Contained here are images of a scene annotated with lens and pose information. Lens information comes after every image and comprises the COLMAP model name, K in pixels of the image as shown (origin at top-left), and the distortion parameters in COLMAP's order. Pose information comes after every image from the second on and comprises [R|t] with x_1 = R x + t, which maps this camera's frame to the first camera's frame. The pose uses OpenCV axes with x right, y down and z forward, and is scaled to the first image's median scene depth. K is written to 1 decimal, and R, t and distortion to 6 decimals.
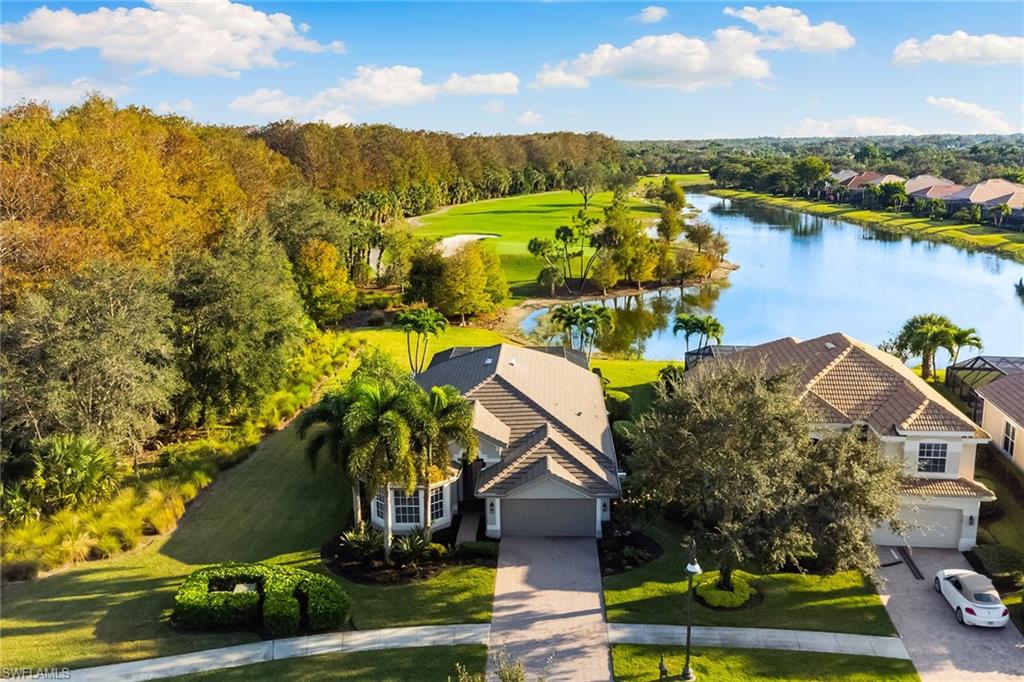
lens RADIAL K [[880.9, 0, 512.1], [0, 880.9, 369.3], [0, 0, 1]] dist [0.008938, 0.007319]
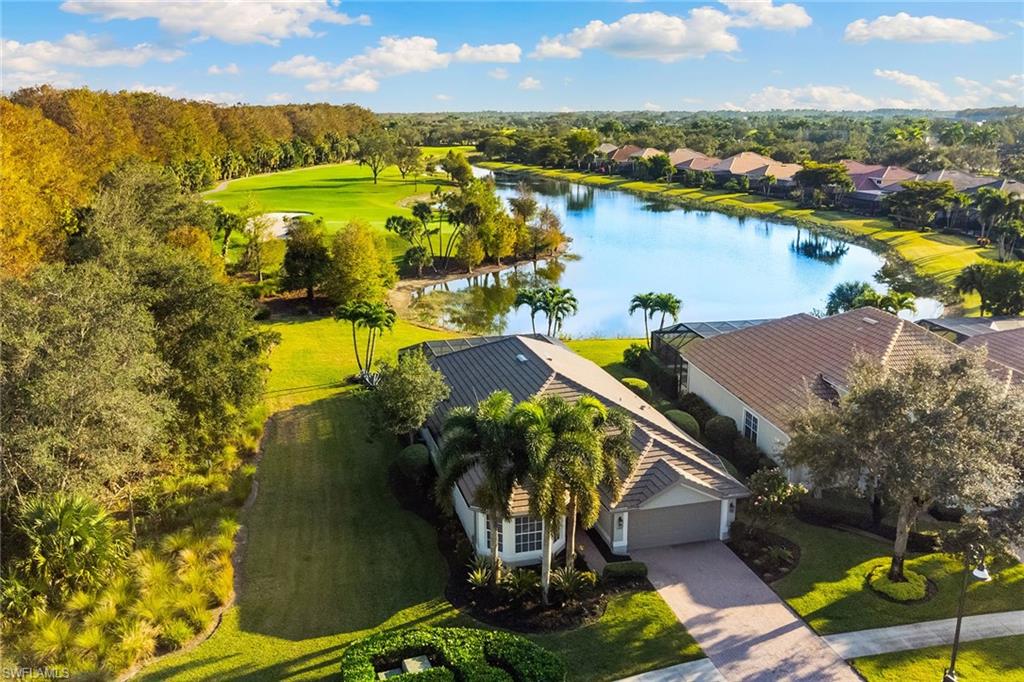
lens RADIAL K [[874.8, 0, 512.0], [0, 874.8, 341.0], [0, 0, 1]] dist [-0.002350, 0.060571]
pose [[0.955342, -0.064386, 0.288403, -0.125570], [0.063950, 0.997893, 0.010942, -0.015623], [-0.288499, 0.007990, 0.957447, 0.055530]]
